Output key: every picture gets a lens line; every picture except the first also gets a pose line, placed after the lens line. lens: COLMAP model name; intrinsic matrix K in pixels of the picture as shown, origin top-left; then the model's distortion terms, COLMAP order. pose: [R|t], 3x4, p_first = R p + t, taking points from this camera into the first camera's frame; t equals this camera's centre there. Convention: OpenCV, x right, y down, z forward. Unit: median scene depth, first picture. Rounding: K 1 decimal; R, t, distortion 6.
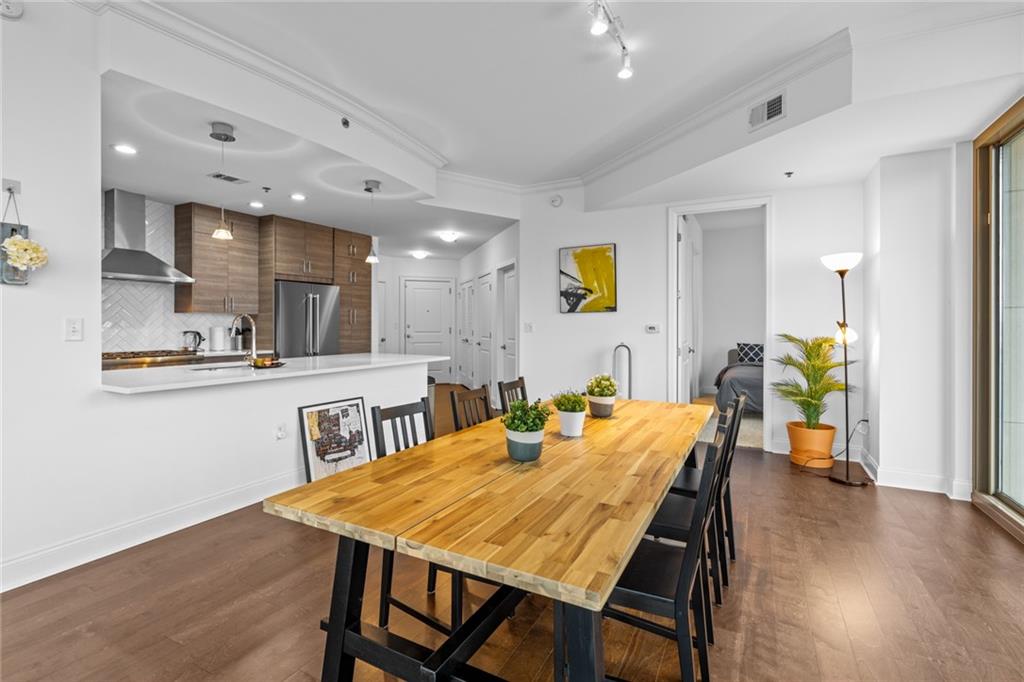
lens RADIAL K [[465.1, 0, 509.5], [0, 465.1, 327.0], [0, 0, 1]] dist [-0.008634, 0.000965]
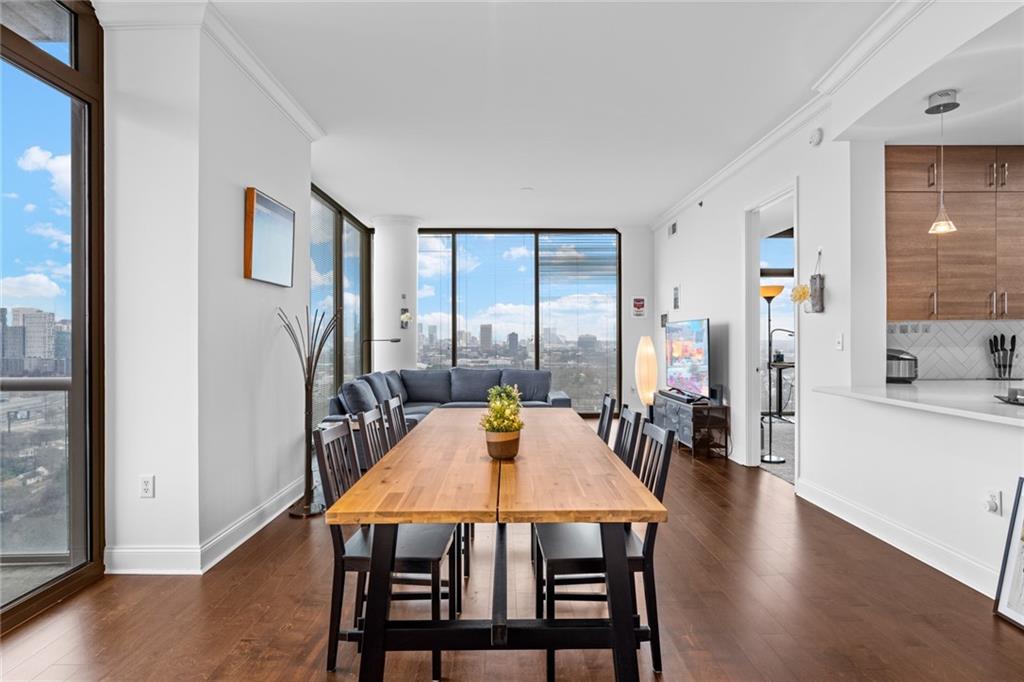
lens RADIAL K [[536.9, 0, 513.1], [0, 536.9, 339.7], [0, 0, 1]] dist [-0.003279, 0.003751]
pose [[-0.872800, 0.000790, -0.488078, 0.287762], [-0.000871, 0.999995, 0.003177, -0.002041], [0.488078, 0.003198, -0.872794, 0.834231]]
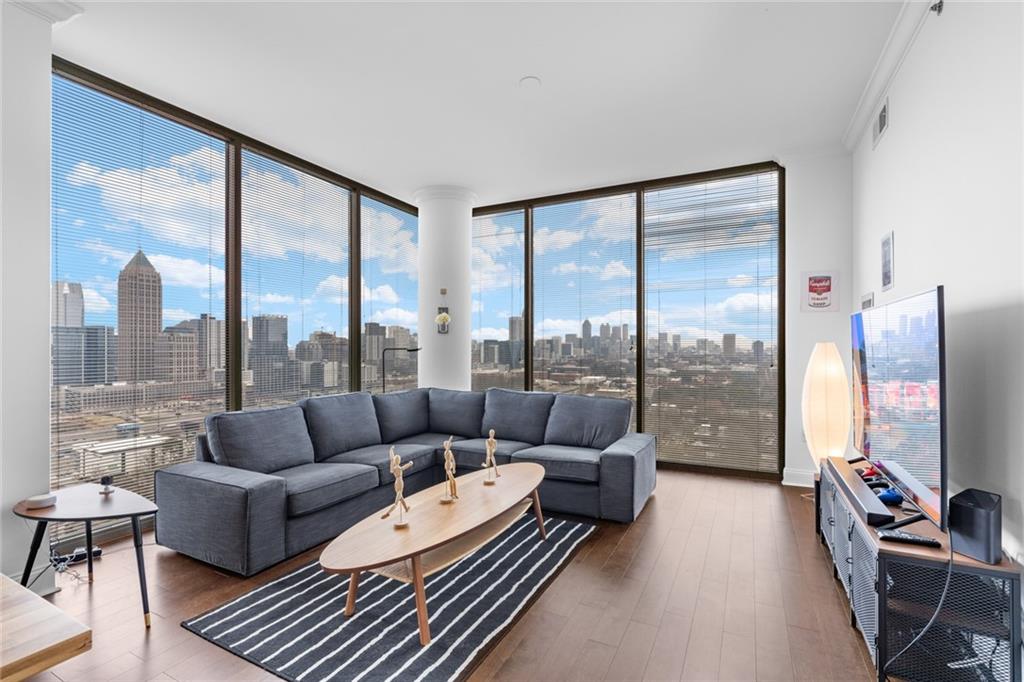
lens RADIAL K [[465.1, 0, 515.4], [0, 465.1, 344.5], [0, 0, 1]] dist [-0.008634, 0.000965]
pose [[-0.999634, -0.001960, -0.026977, -0.271591], [-0.001902, 0.999996, -0.002162, -0.002632], [0.026981, -0.002109, -0.999634, 0.396446]]
